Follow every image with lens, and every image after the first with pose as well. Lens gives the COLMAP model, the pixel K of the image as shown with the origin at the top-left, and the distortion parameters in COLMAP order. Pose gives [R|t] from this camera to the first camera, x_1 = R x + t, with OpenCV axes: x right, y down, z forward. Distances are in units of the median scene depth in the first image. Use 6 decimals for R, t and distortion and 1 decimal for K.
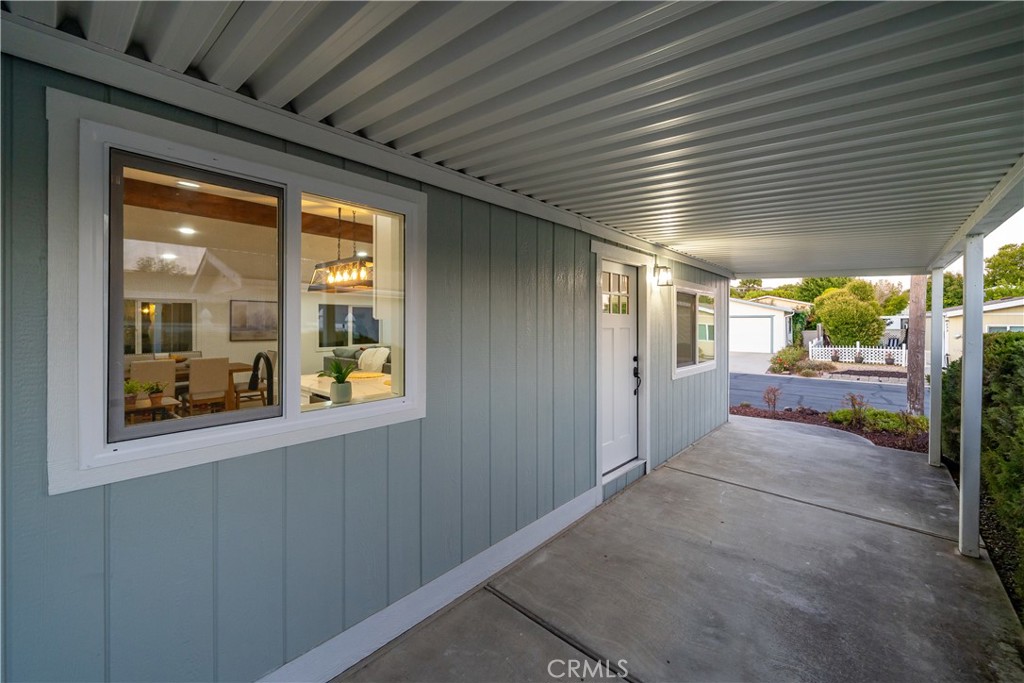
lens RADIAL K [[420.8, 0, 513.0], [0, 420.8, 319.7], [0, 0, 1]] dist [-0.003325, 0.000169]
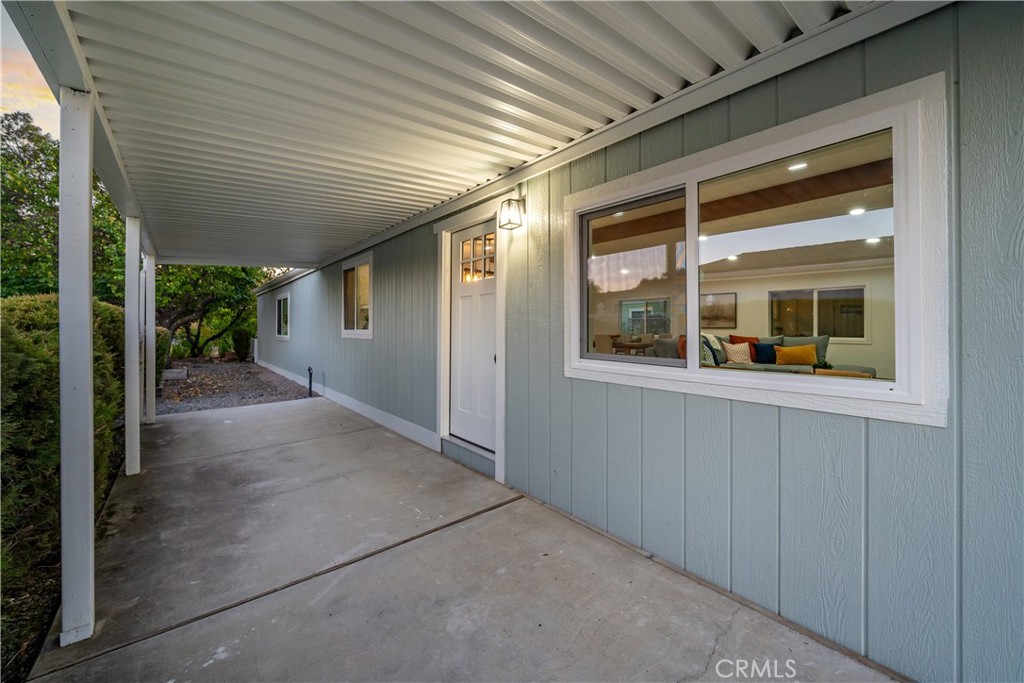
lens RADIAL K [[420.8, 0, 494.5], [0, 420.8, 320.3], [0, 0, 1]] dist [-0.003325, 0.000169]
pose [[-0.215679, -0.023045, -0.976192, 1.192773], [0.000473, 0.999719, -0.023705, 0.112503], [0.976464, -0.005574, -0.215608, 1.306143]]
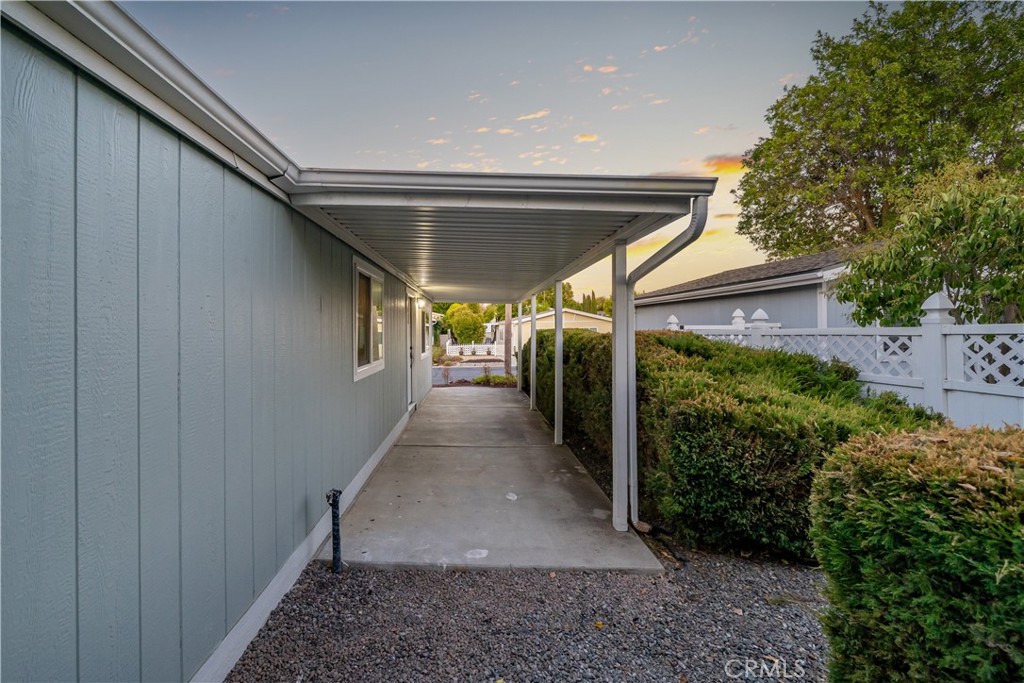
lens RADIAL K [[420.8, 0, 510.7], [0, 420.8, 334.9], [0, 0, 1]] dist [-0.003325, 0.000169]
pose [[0.691846, -0.024744, 0.721621, -0.812141], [0.013318, 0.999680, 0.021509, 0.001296], [-0.721922, -0.005271, 0.691954, -0.654439]]
